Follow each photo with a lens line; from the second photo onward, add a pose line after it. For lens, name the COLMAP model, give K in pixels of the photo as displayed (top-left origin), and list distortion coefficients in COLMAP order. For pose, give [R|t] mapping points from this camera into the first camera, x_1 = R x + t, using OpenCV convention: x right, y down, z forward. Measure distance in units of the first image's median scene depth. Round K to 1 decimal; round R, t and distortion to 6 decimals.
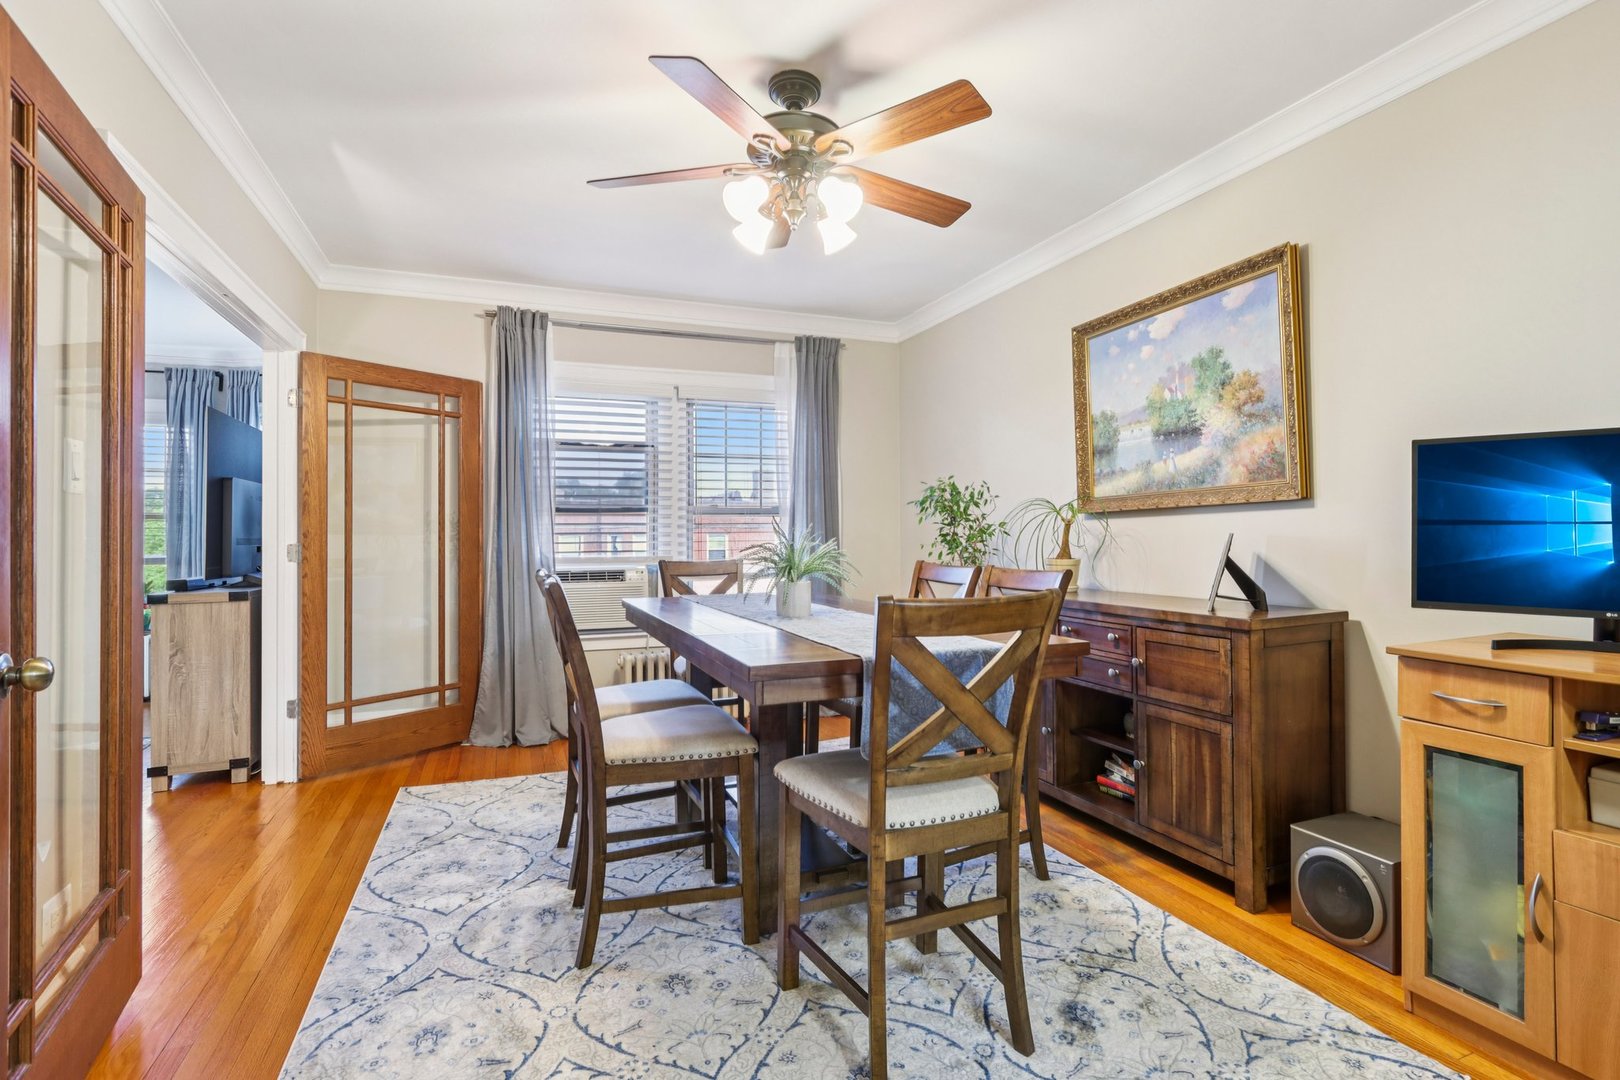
lens RADIAL K [[762.8, 0, 813.3], [0, 762.8, 530.9], [0, 0, 1]] dist [-0.016597, 0.004040]
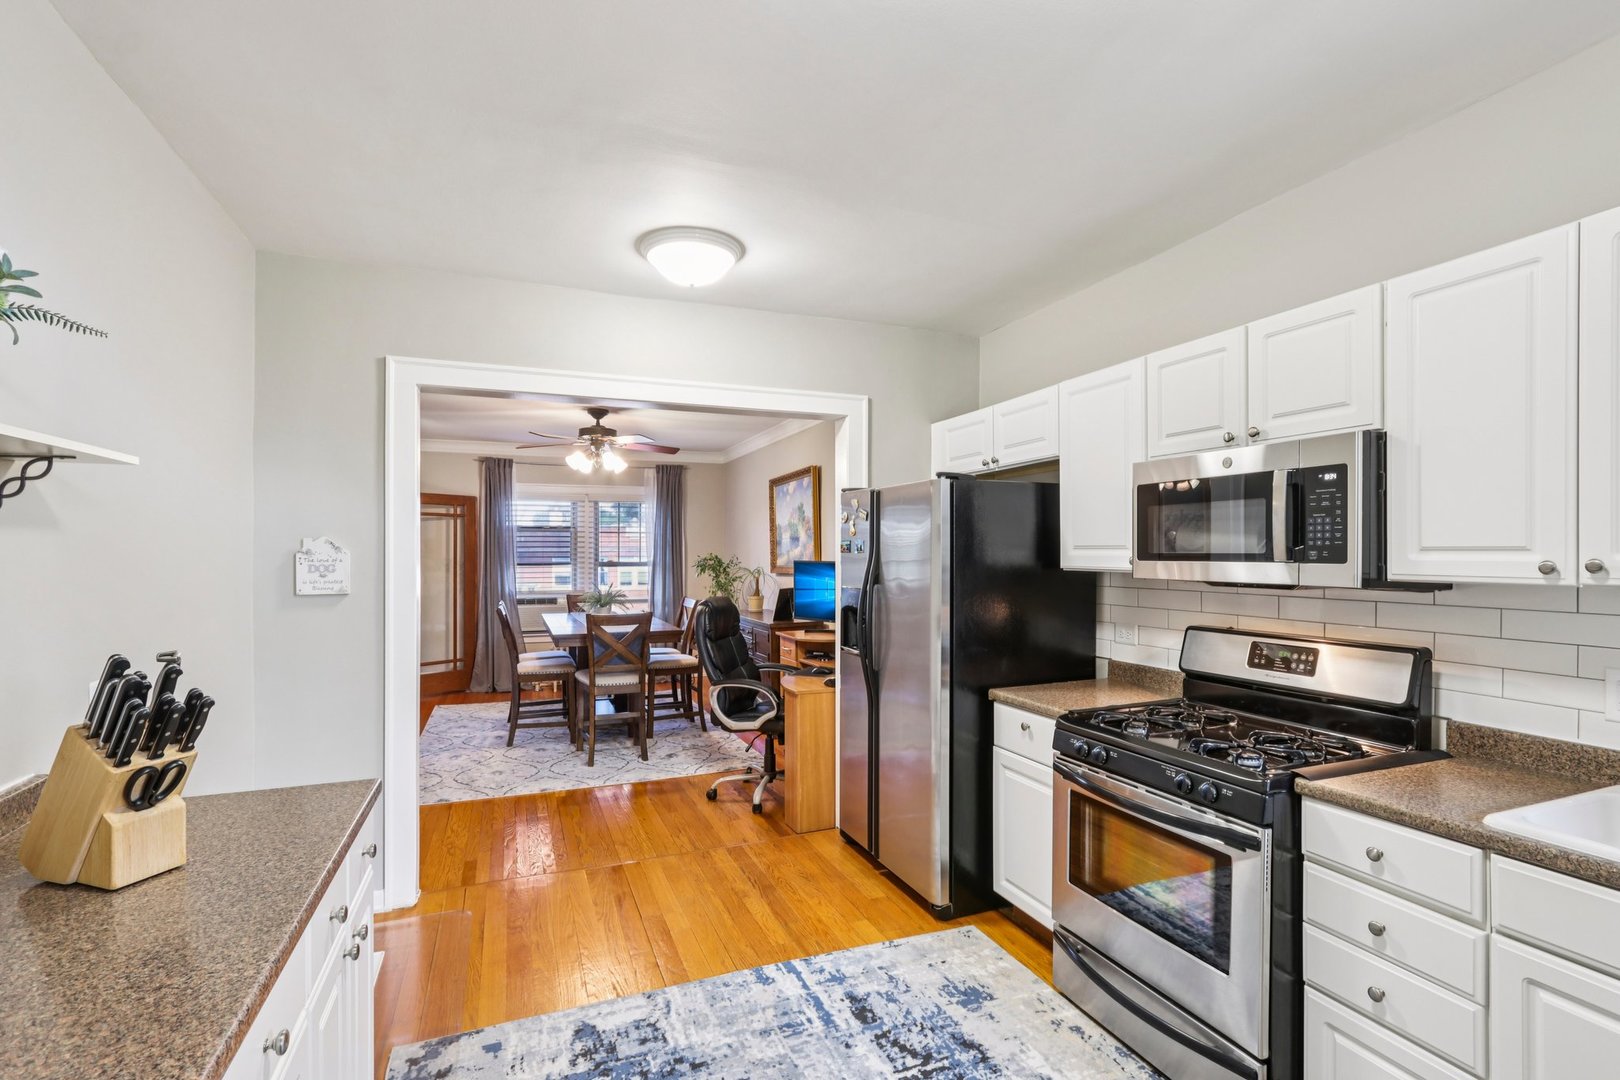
lens RADIAL K [[762.8, 0, 813.1], [0, 762.8, 550.0], [0, 0, 1]] dist [-0.016597, 0.004040]
pose [[0.999984, 0.003948, -0.004100, 0.438719], [-0.003926, 0.999978, 0.005311, -0.088988], [0.004121, -0.005295, 0.999977, -0.951959]]
